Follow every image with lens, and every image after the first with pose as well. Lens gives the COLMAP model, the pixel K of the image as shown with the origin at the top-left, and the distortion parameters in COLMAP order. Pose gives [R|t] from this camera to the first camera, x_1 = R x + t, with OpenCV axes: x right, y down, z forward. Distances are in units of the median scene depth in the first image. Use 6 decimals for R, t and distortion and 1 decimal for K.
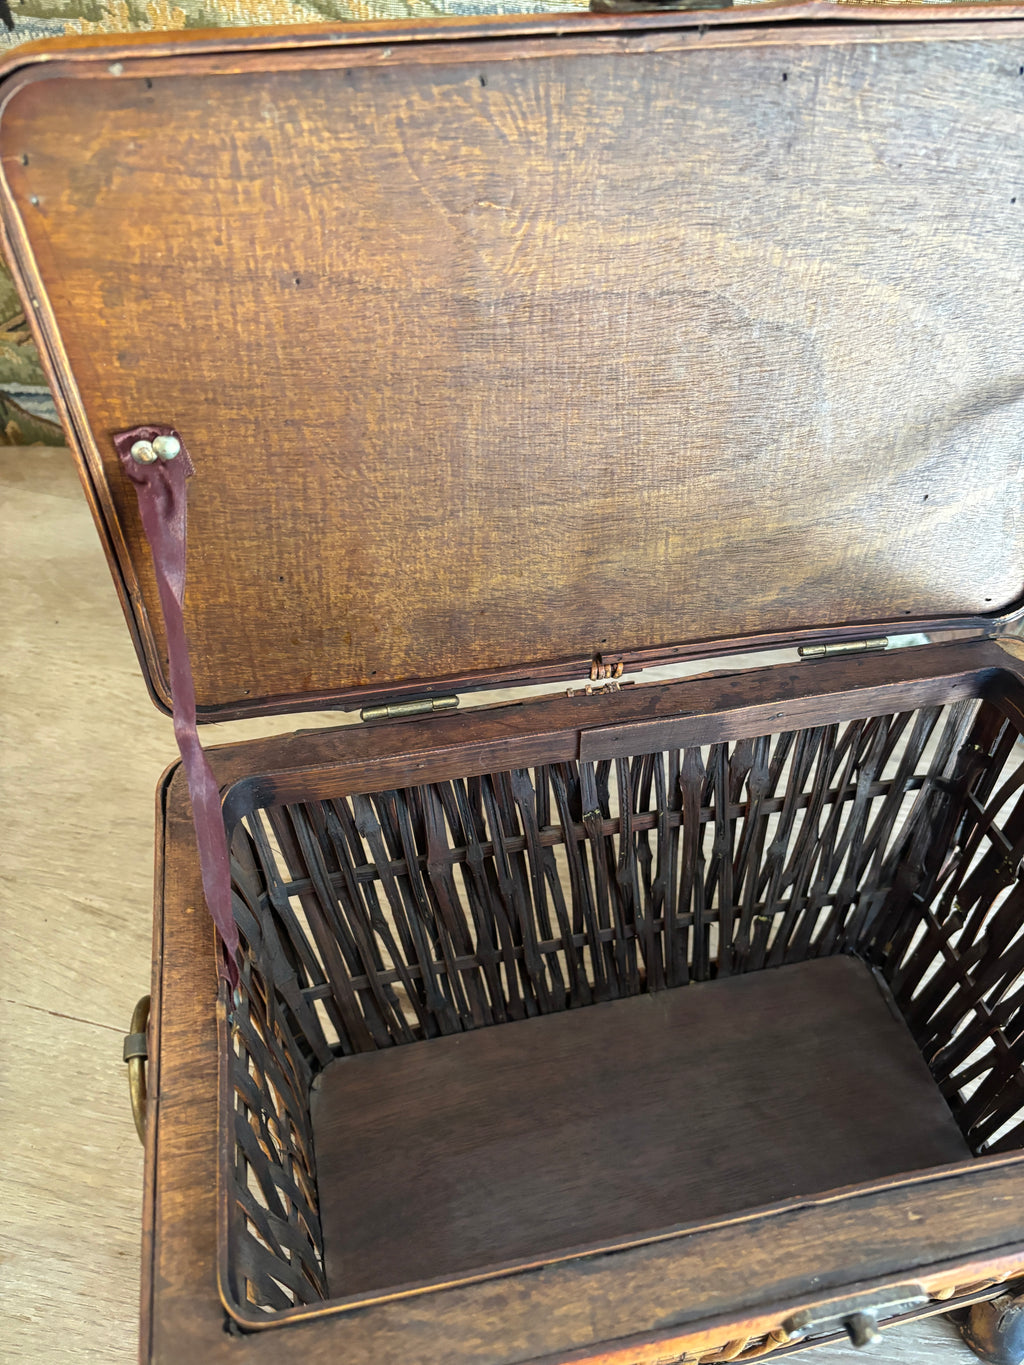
lens RADIAL K [[1084.8, 0, 520.9], [0, 1084.8, 711.8], [0, 0, 1]] dist [0.026105, -0.052698]
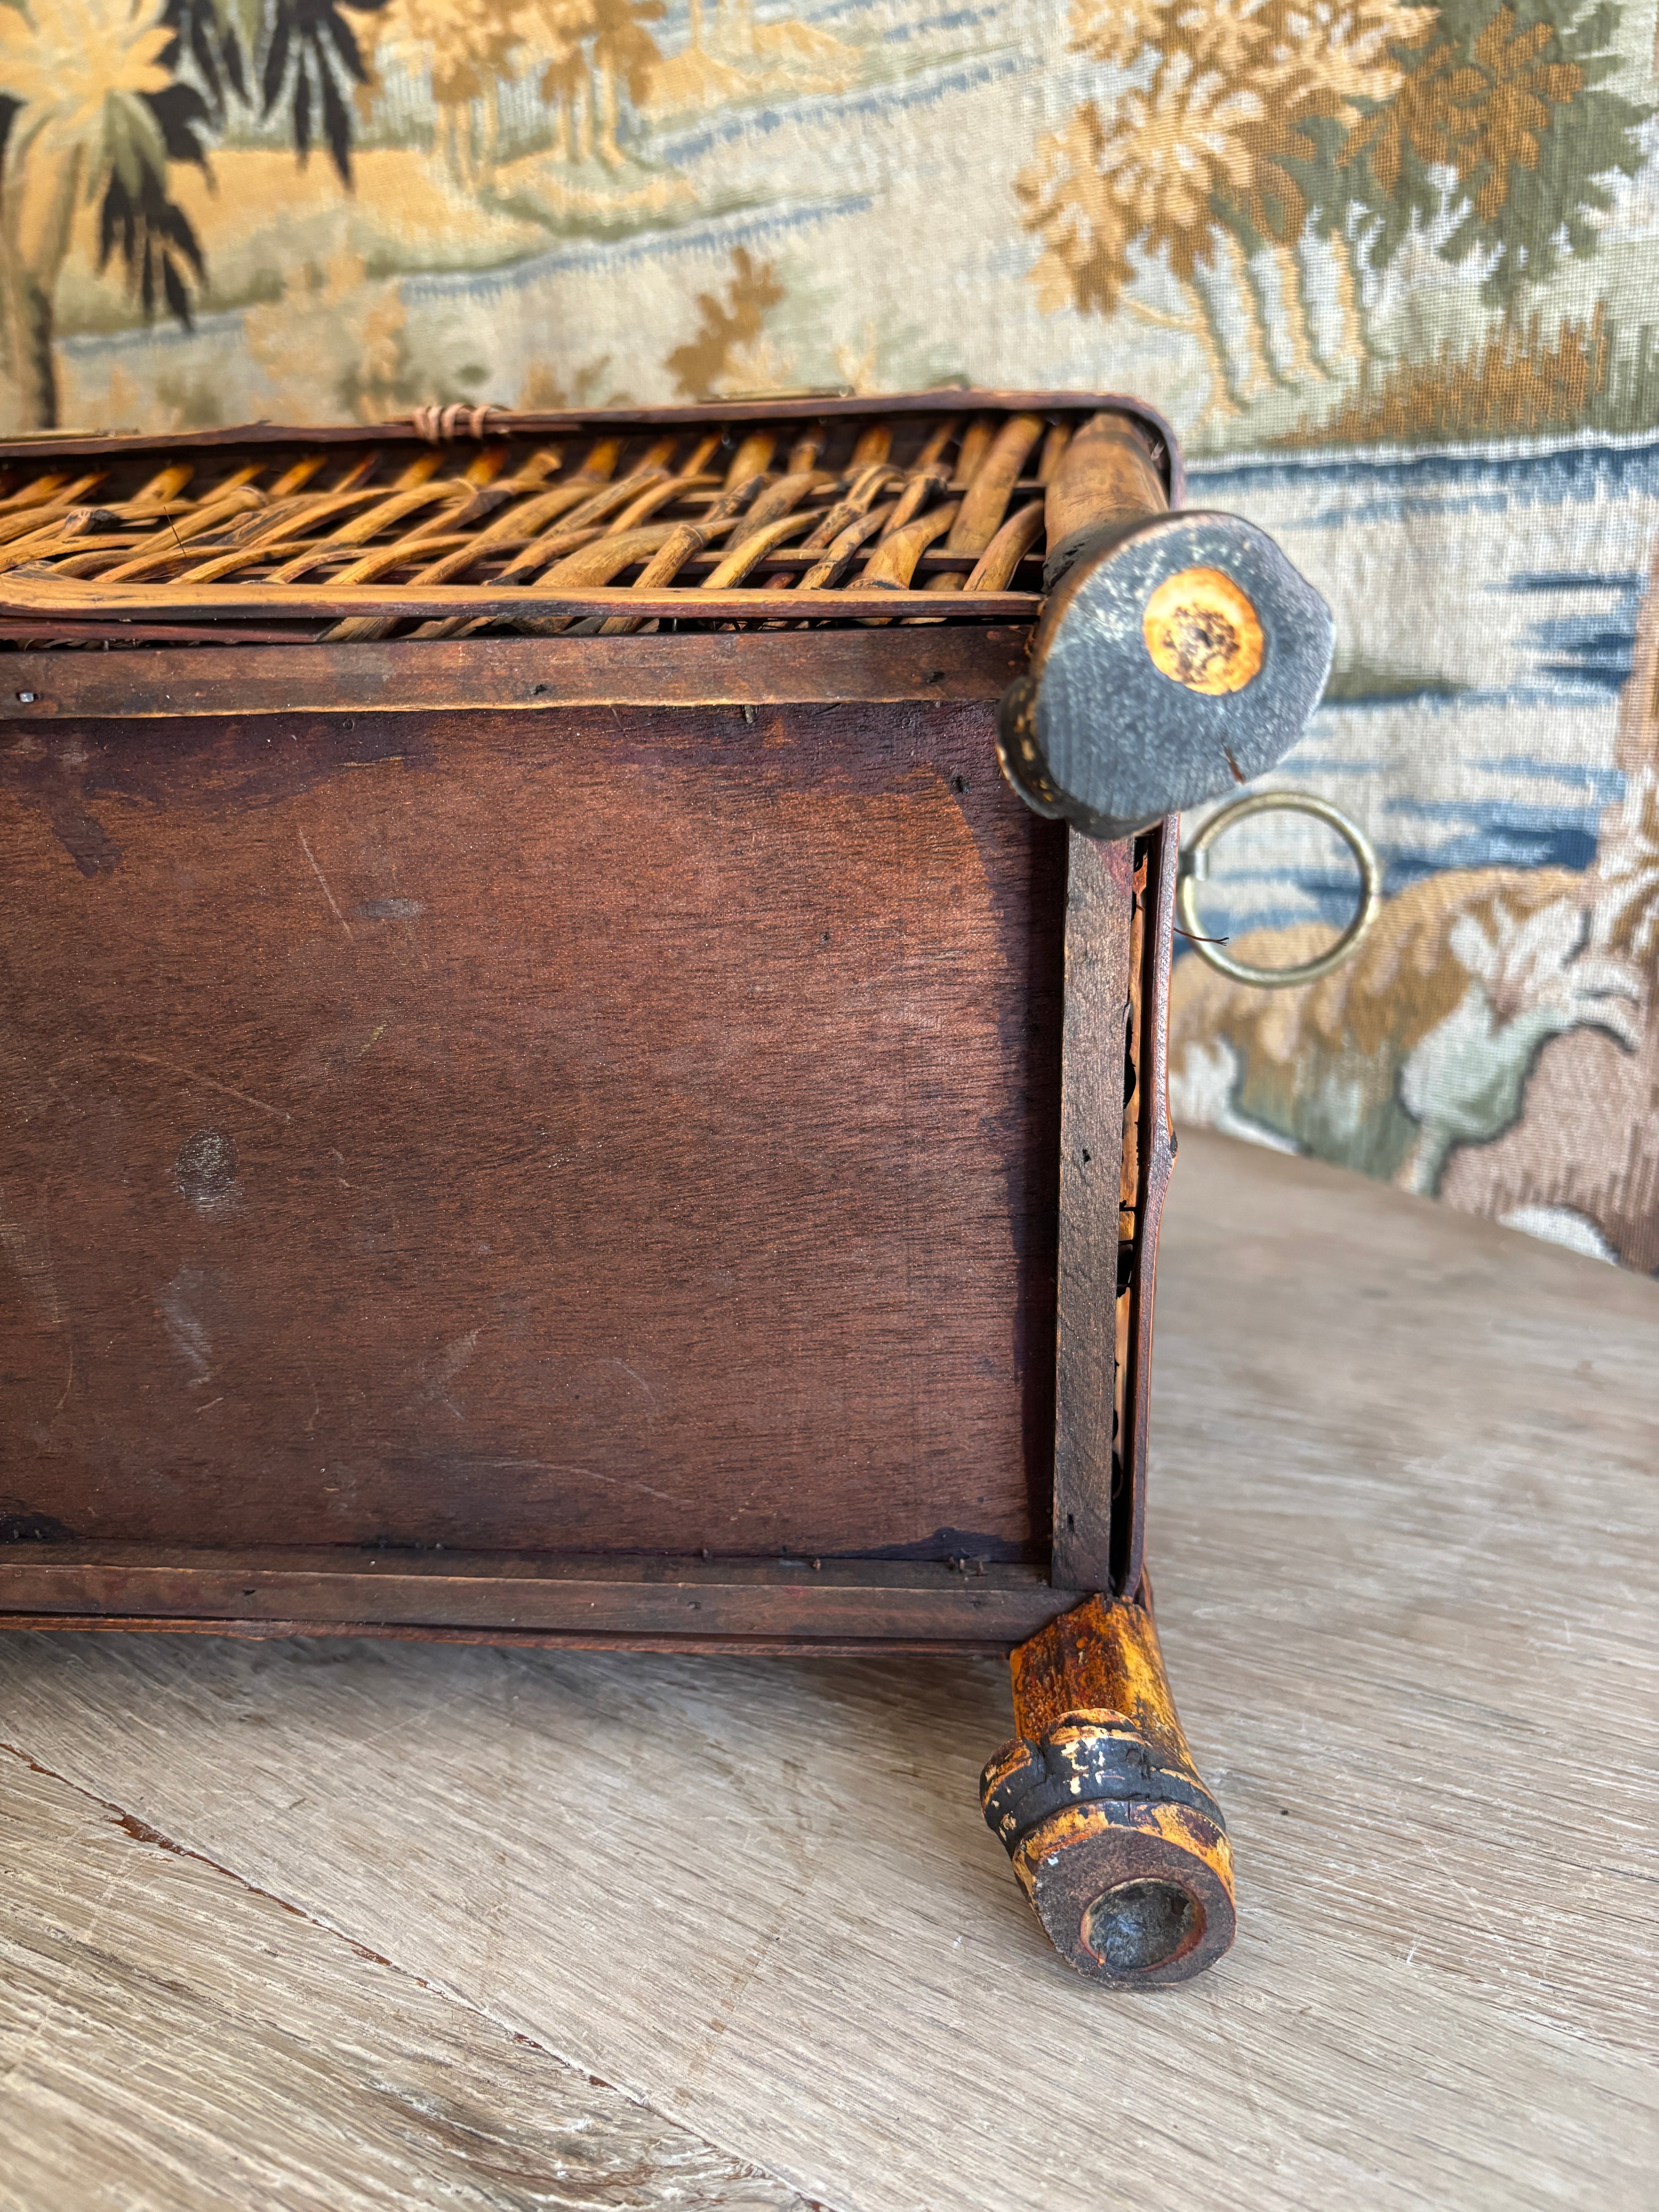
lens RADIAL K [[1757.9, 0, 802.9], [0, 1757.9, 1121.1], [0, 0, 1]] dist [0.026105, -0.052698]
pose [[0.940564, 0.033099, -0.337999, 0.724022], [-0.208110, 0.842662, -0.496599, 0.707065], [0.268382, 0.537425, 0.799466, 0.776735]]
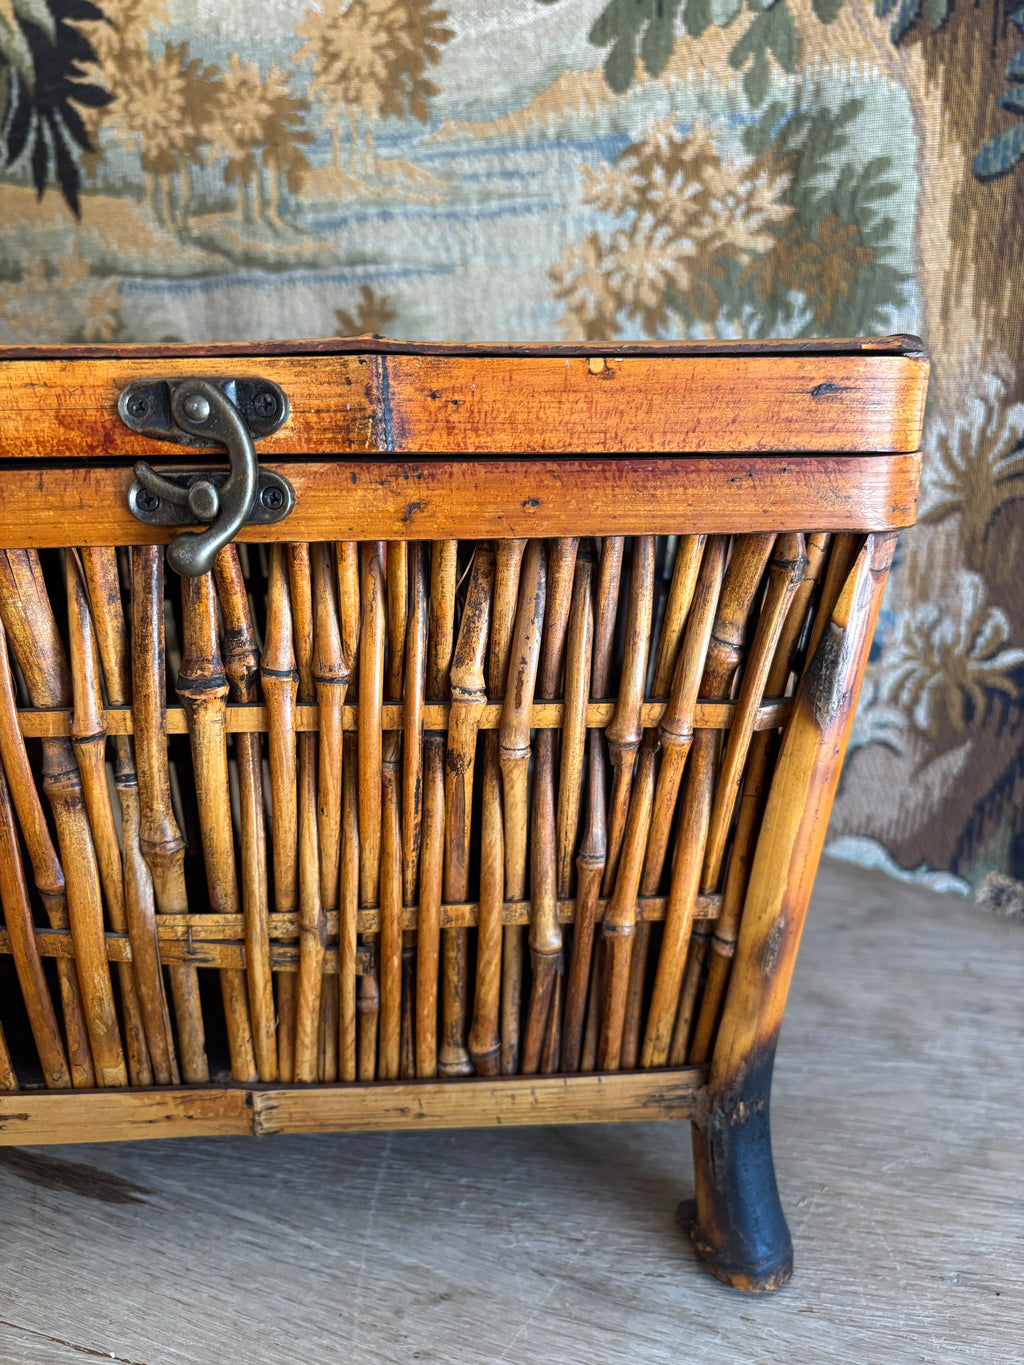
lens RADIAL K [[1084.8, 0, 503.1], [0, 1084.8, 669.1], [0, 0, 1]] dist [0.026105, -0.052698]
pose [[0.997870, -0.026762, -0.059490, 0.325702], [-0.009234, 0.844836, -0.534946, 0.583785], [0.064575, 0.534356, 0.842789, 0.526895]]
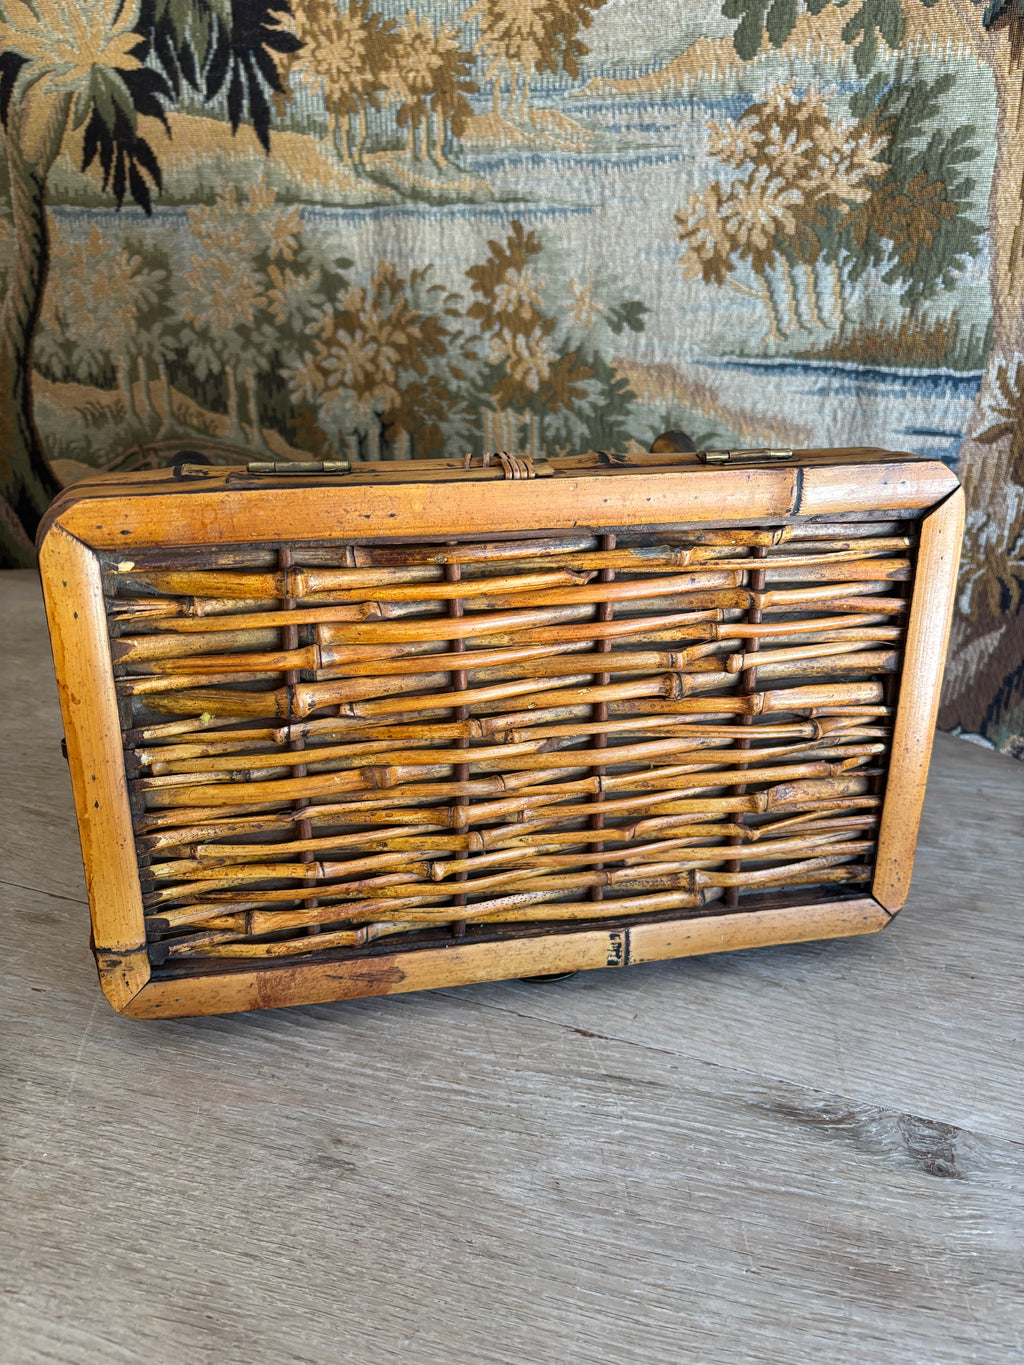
lens RADIAL K [[1084.8, 0, 515.4], [0, 1084.8, 692.4], [0, 0, 1]] dist [0.026105, -0.052698]
pose [[0.994497, 0.019746, -0.102886, 0.237329], [-0.062589, 0.899533, -0.432346, 0.840951], [0.084012, 0.436407, 0.895819, 0.176686]]
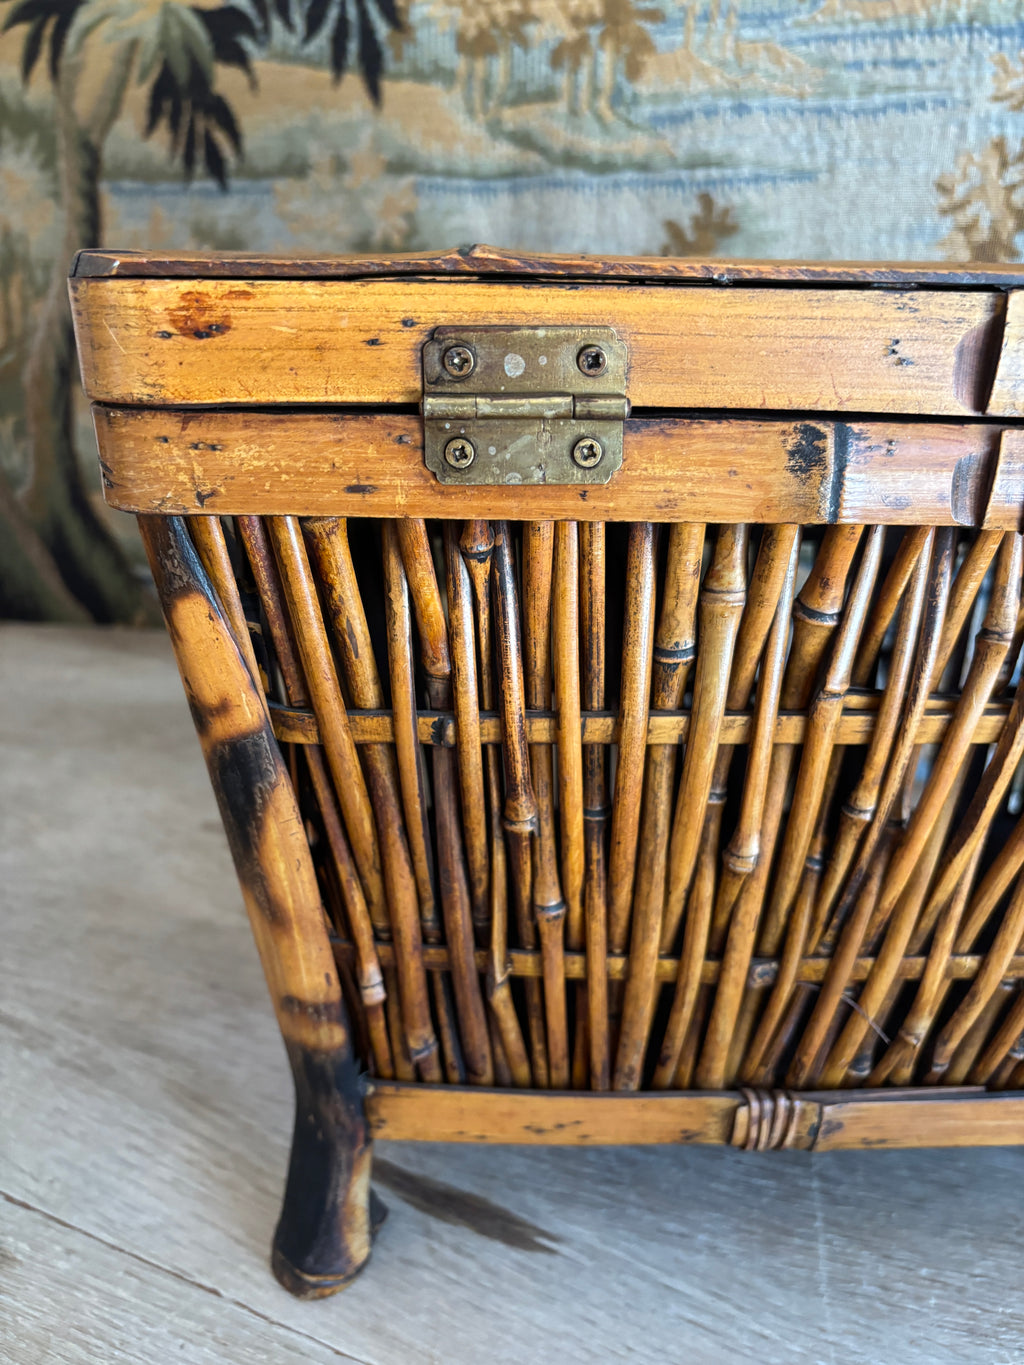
lens RADIAL K [[1084.8, 0, 506.6], [0, 1084.8, 686.1], [0, 0, 1]] dist [0.026105, -0.052698]
pose [[0.985392, 0.052146, -0.162119, -0.003391], [-0.122578, 0.878034, -0.462634, 0.473127], [0.118222, 0.475748, 0.871600, 0.628628]]
